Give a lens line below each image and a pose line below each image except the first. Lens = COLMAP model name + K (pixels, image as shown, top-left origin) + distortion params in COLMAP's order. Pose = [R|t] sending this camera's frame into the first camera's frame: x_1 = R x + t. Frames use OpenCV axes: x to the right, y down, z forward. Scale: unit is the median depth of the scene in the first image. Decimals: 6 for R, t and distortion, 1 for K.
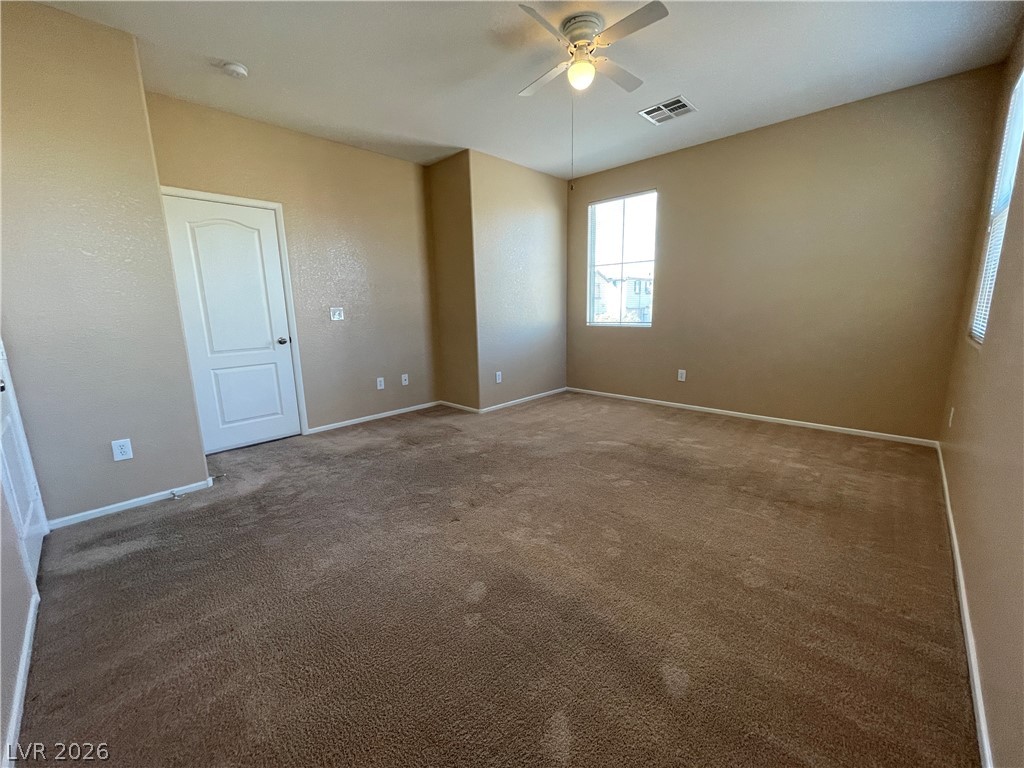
lens RADIAL K [[407.2, 0, 512.0], [0, 407.2, 384.0], [0, 0, 1]] dist [0.000749, -0.002794]
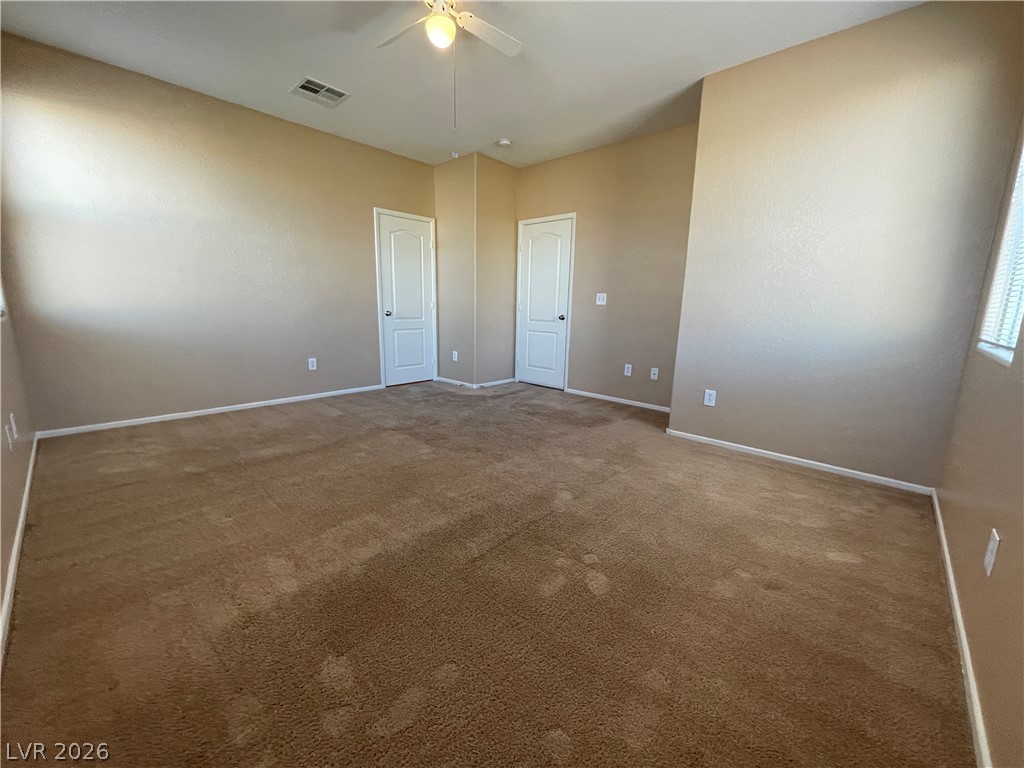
lens RADIAL K [[412.1, 0, 514.6], [0, 412.1, 382.5], [0, 0, 1]] dist [0.000337, 0.000016]
pose [[0.017477, 0.212103, -0.977091, 0.789522], [-0.209211, 0.956384, 0.203865, -0.142004], [0.977714, 0.200855, 0.061089, 0.791912]]
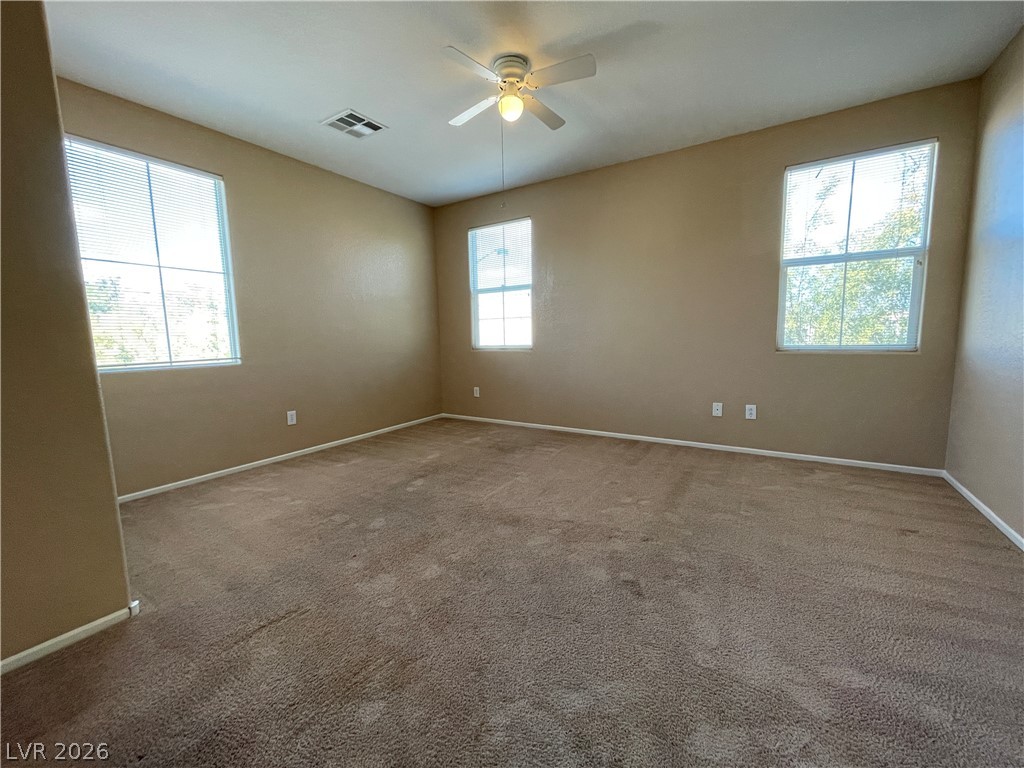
lens RADIAL K [[407.2, 0, 512.0], [0, 407.2, 384.0], [0, 0, 1]] dist [0.000749, -0.002794]
pose [[-0.193144, -0.097910, 0.976273, -0.591393], [0.206545, 0.968655, 0.138009, -0.134185], [-0.959184, 0.228299, -0.166867, 0.834576]]
